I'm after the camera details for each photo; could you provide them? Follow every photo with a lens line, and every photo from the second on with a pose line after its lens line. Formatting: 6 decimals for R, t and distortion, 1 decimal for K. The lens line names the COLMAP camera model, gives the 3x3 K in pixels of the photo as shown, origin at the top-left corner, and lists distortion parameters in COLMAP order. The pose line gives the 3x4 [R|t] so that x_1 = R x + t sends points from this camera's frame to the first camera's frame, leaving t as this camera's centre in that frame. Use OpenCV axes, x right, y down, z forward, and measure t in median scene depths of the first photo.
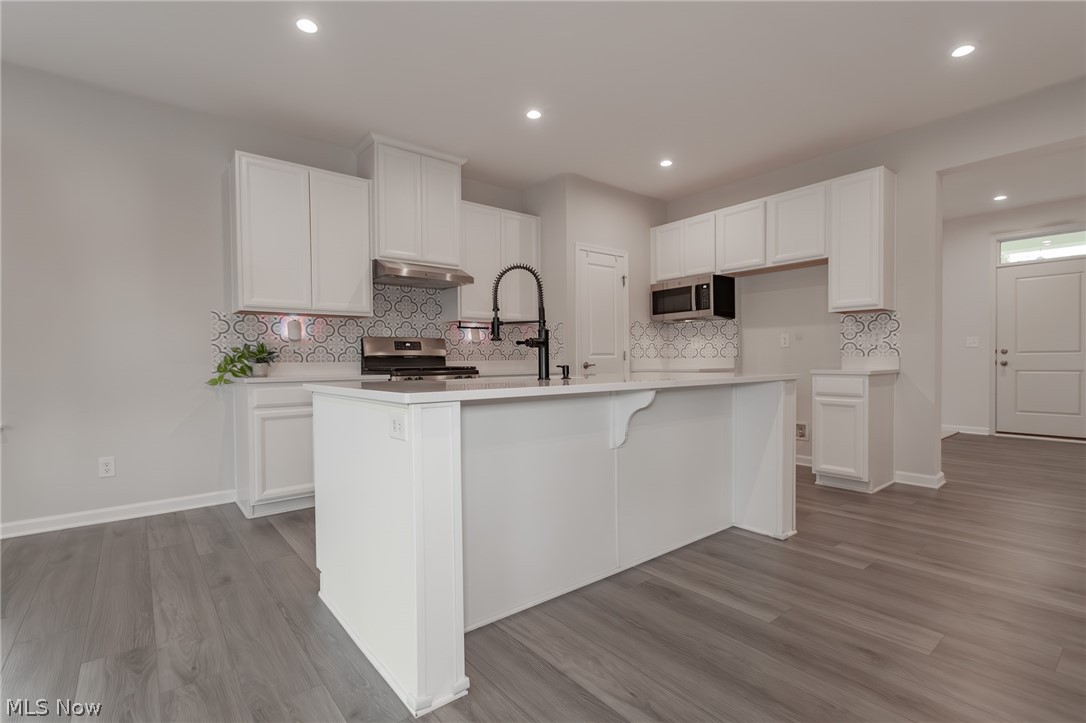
lens RADIAL K [[501.7, 0, 541.5], [0, 501.7, 367.1], [0, 0, 1]] dist [0.001360, -0.007501]
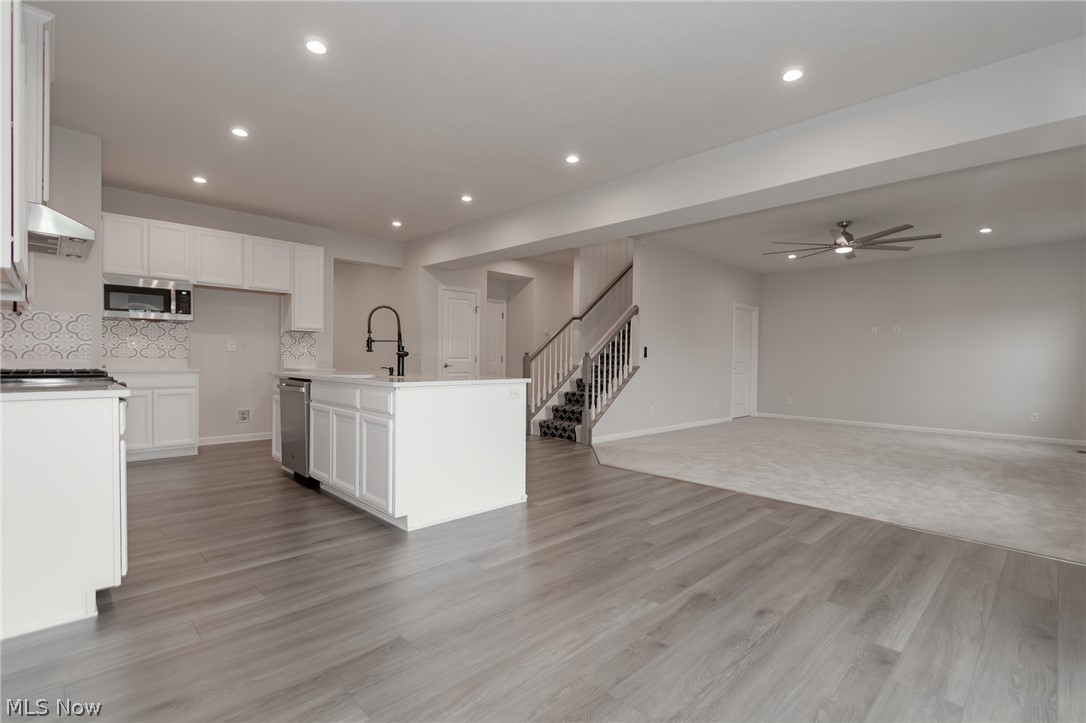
lens RADIAL K [[501.7, 0, 541.5], [0, 501.7, 367.1], [0, 0, 1]] dist [0.001360, -0.007501]
pose [[-0.086486, -0.006609, 0.996231, -1.039147], [-0.000280, 0.999978, 0.006609, -0.010156], [-0.996253, 0.000292, -0.086486, 0.412874]]
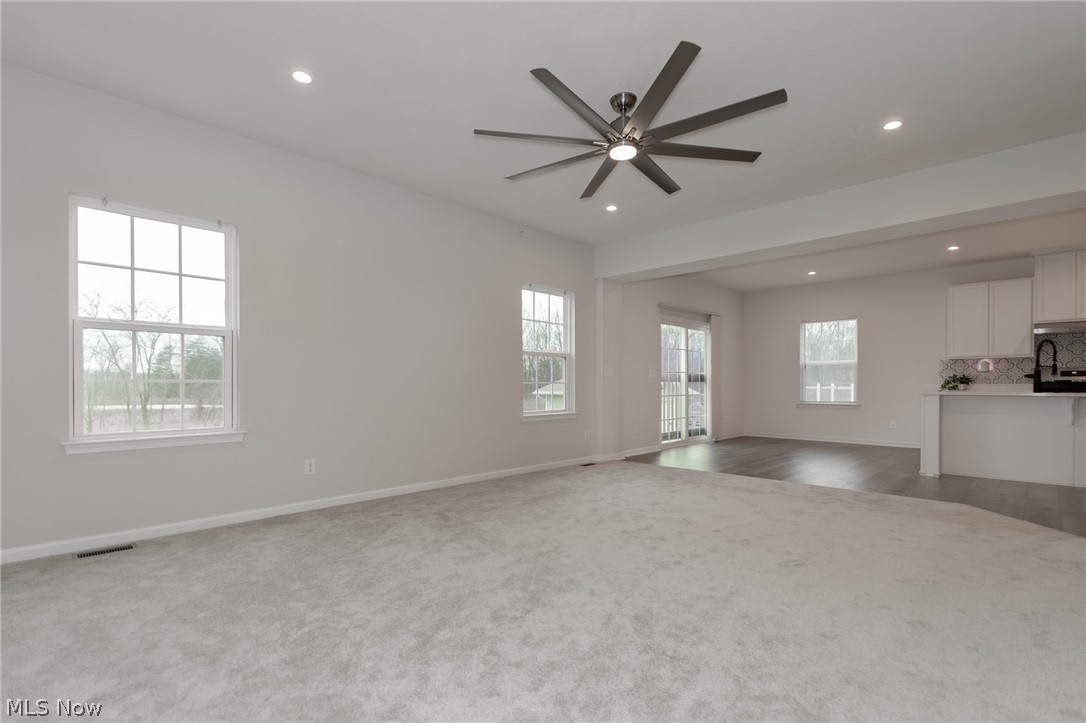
lens RADIAL K [[499.9, 0, 542.8], [0, 499.9, 387.9], [0, 0, 1]] dist [-0.000099, -0.000567]
pose [[0.108465, 0.020337, -0.993892, 1.208681], [-0.014575, 0.999716, 0.018866, -0.004719], [0.993993, 0.012439, 0.108731, -0.865015]]
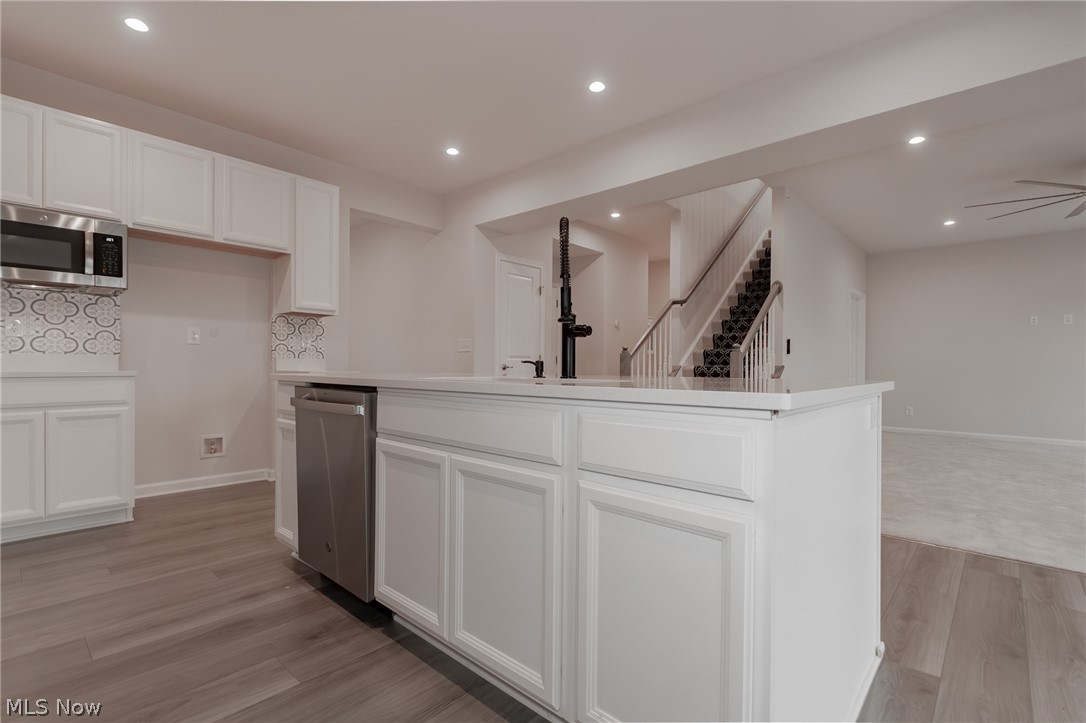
lens RADIAL K [[501.7, 0, 541.5], [0, 501.7, 367.1], [0, 0, 1]] dist [0.001360, -0.007501]
pose [[-0.143756, 0.008649, 0.989575, -0.465075], [0.006174, 0.999950, -0.007843, 0.007960], [-0.989594, 0.004982, -0.143802, 0.708083]]
